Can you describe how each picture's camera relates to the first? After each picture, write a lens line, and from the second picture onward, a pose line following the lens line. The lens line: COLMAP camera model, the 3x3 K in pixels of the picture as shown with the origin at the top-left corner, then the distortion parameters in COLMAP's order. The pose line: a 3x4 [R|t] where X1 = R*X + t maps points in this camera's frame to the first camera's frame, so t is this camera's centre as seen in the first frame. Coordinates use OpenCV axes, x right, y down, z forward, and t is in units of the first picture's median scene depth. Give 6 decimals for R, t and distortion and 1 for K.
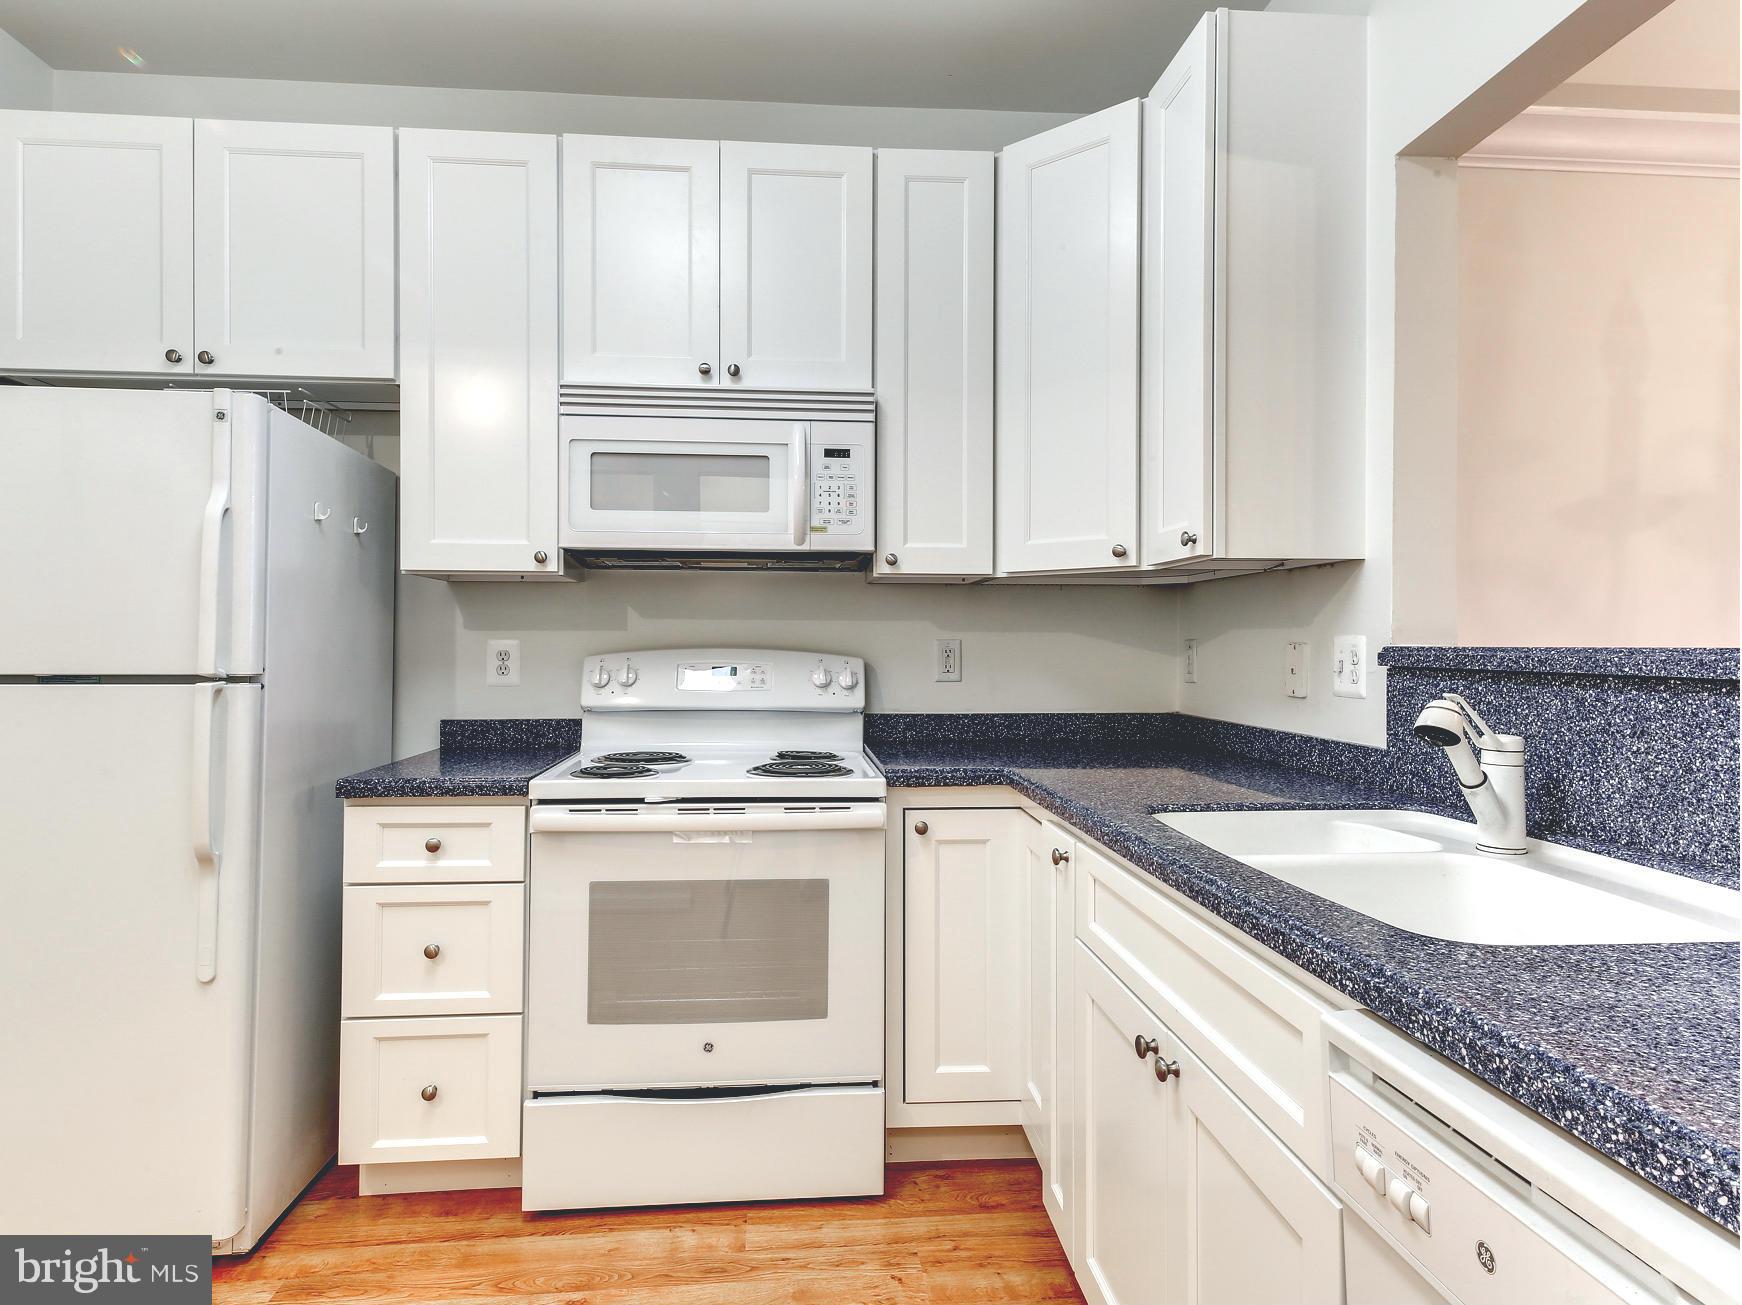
lens RADIAL K [[1013.1, 0, 861.3], [0, 1013.1, 642.4], [0, 0, 1]] dist [0.016411, 0.000088]
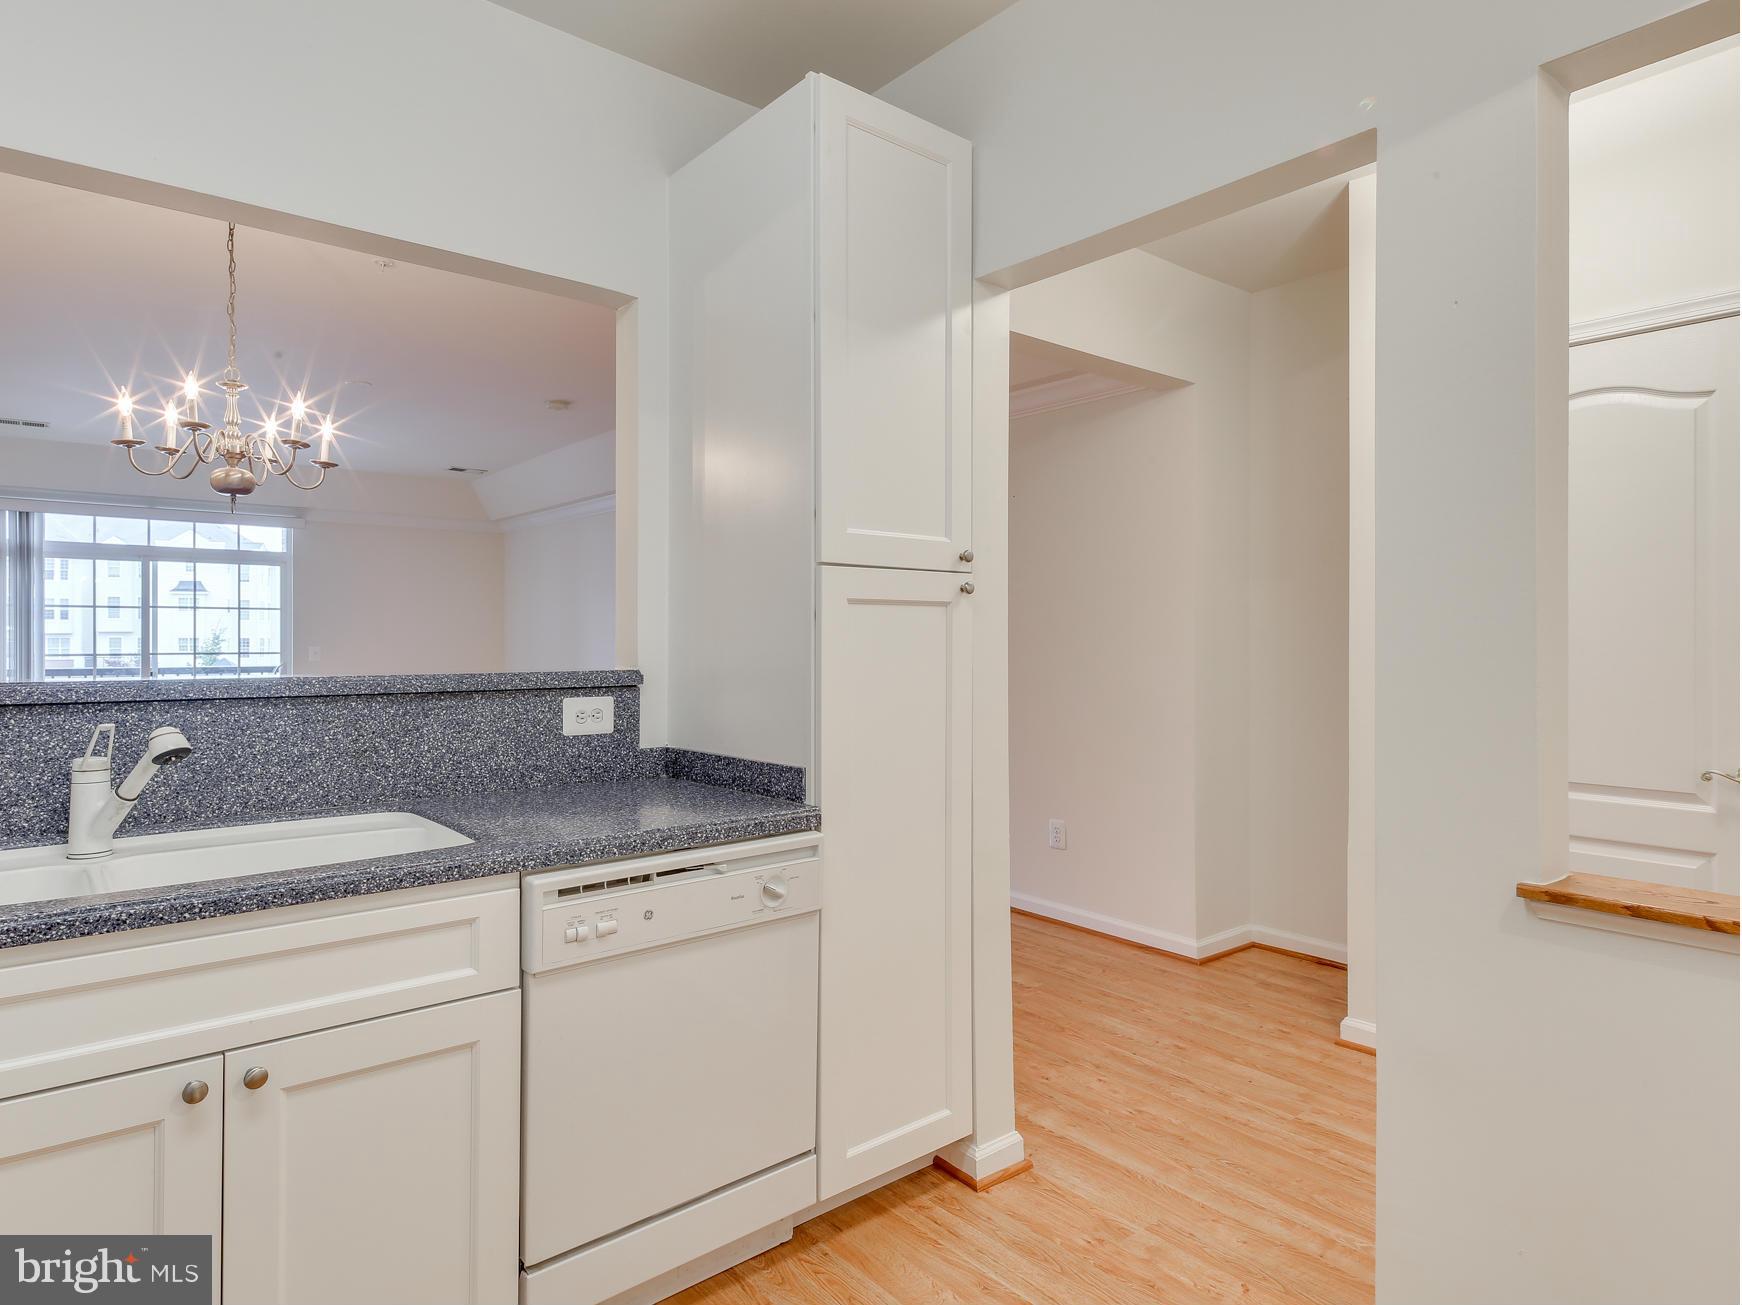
lens RADIAL K [[1013.1, 0, 861.3], [0, 1013.1, 642.4], [0, 0, 1]] dist [0.016411, 0.000088]
pose [[-0.565311, -0.000779, 0.824877, -0.593417], [-0.001593, 0.999999, -0.000148, -0.029907], [-0.824876, -0.001397, -0.565312, 0.656481]]
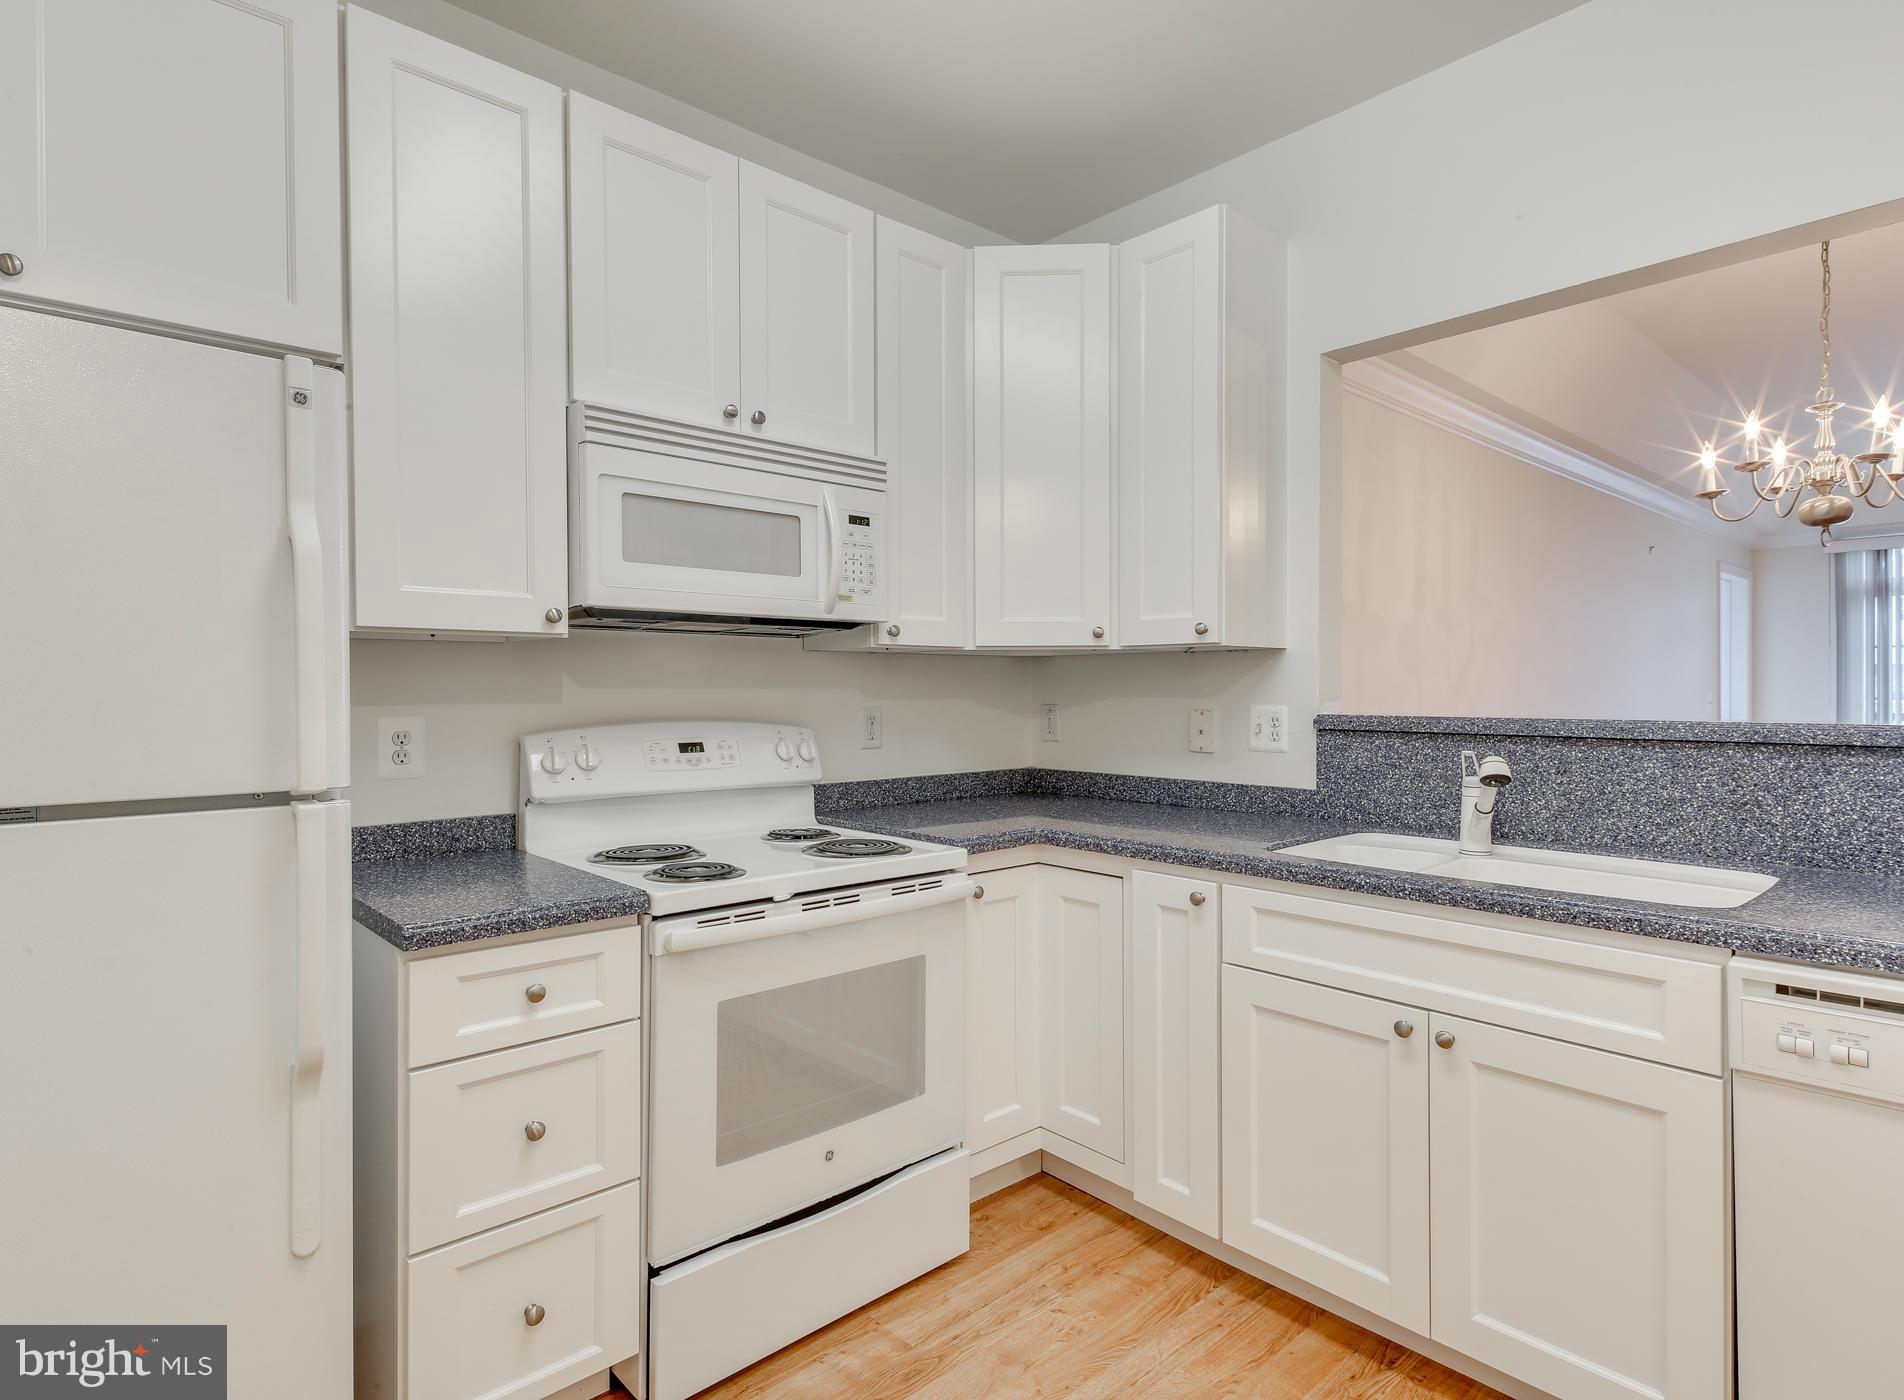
lens RADIAL K [[1022.9, 0, 944.3], [0, 1022.9, 700.5], [0, 0, 1]] dist [0.022534, -0.001129]
pose [[0.792326, -0.011101, 0.609997, -0.644098], [0.002747, 0.999889, 0.014629, -0.032248], [-0.610092, -0.009915, 0.792269, 0.195400]]
